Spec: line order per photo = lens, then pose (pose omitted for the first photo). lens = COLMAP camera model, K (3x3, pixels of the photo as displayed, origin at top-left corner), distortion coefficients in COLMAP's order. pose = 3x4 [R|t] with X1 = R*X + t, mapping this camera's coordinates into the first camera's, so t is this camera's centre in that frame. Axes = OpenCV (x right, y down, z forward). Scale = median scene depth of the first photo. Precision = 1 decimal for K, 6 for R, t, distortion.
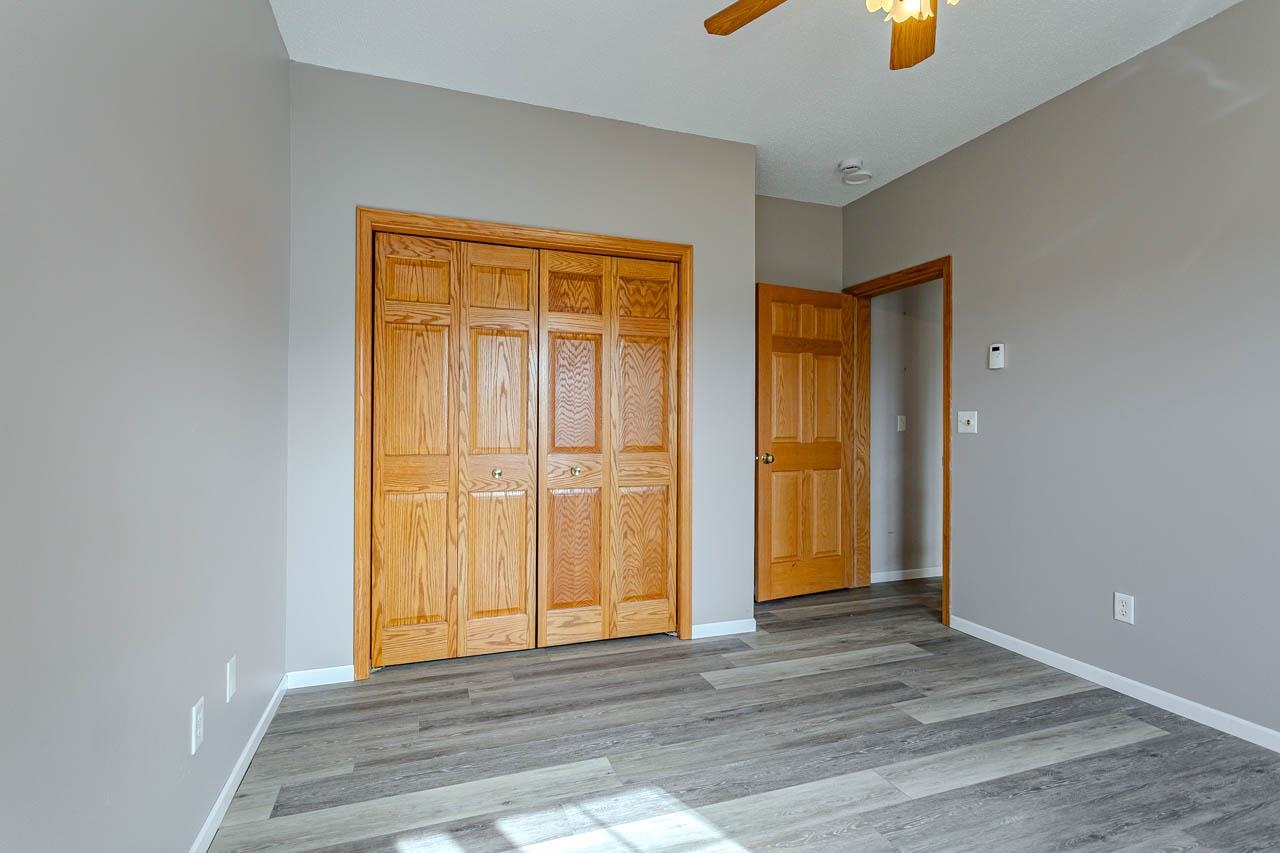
lens RADIAL K [[586.0, 0, 612.7], [0, 586.0, 421.4], [0, 0, 1]] dist [0.003346, 0.000285]
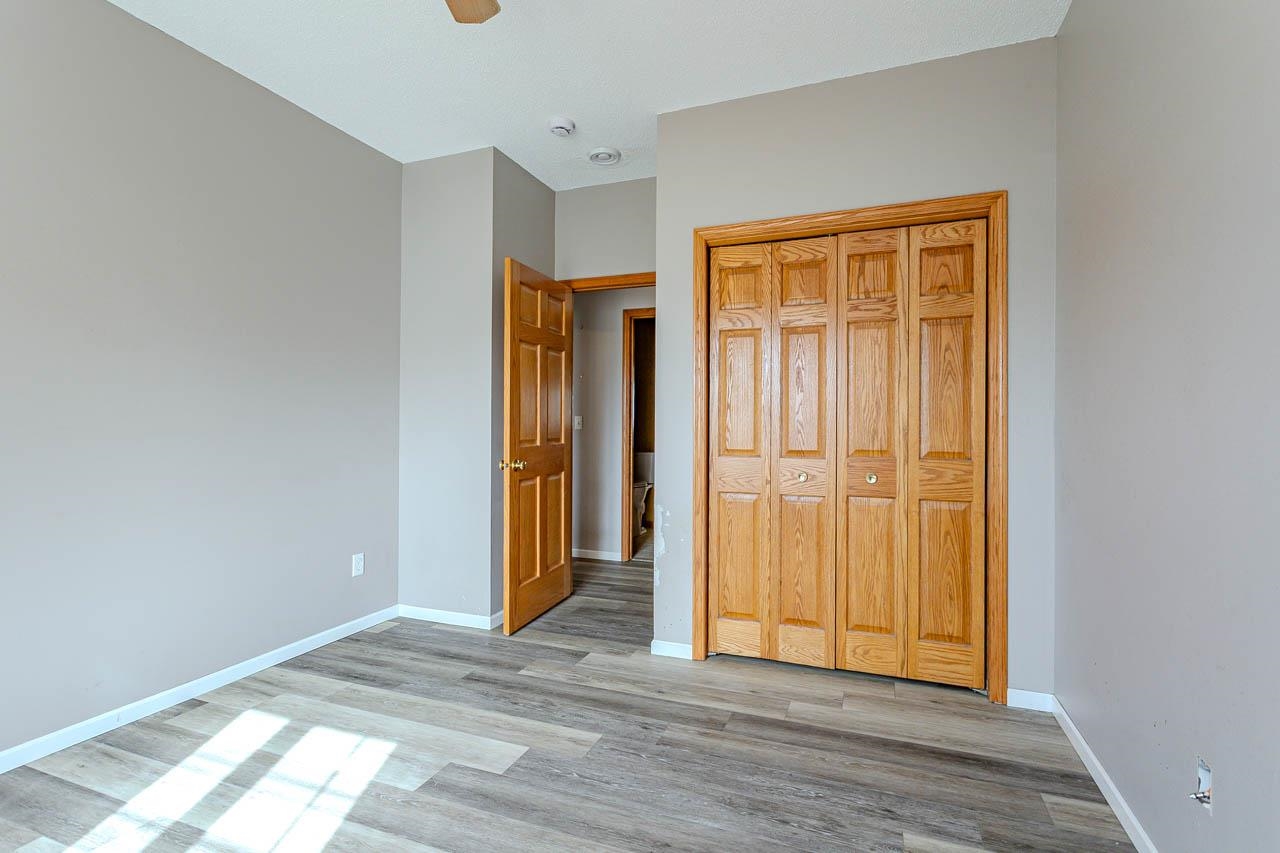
lens RADIAL K [[602.6, 0, 638.1], [0, 602.6, 425.3], [0, 0, 1]] dist [0.004075, 0.000689]
pose [[0.771587, -0.004987, -0.636104, 0.266326], [0.007243, 0.999973, 0.000946, 0.000981], [0.636083, -0.005337, 0.771603, 0.087380]]
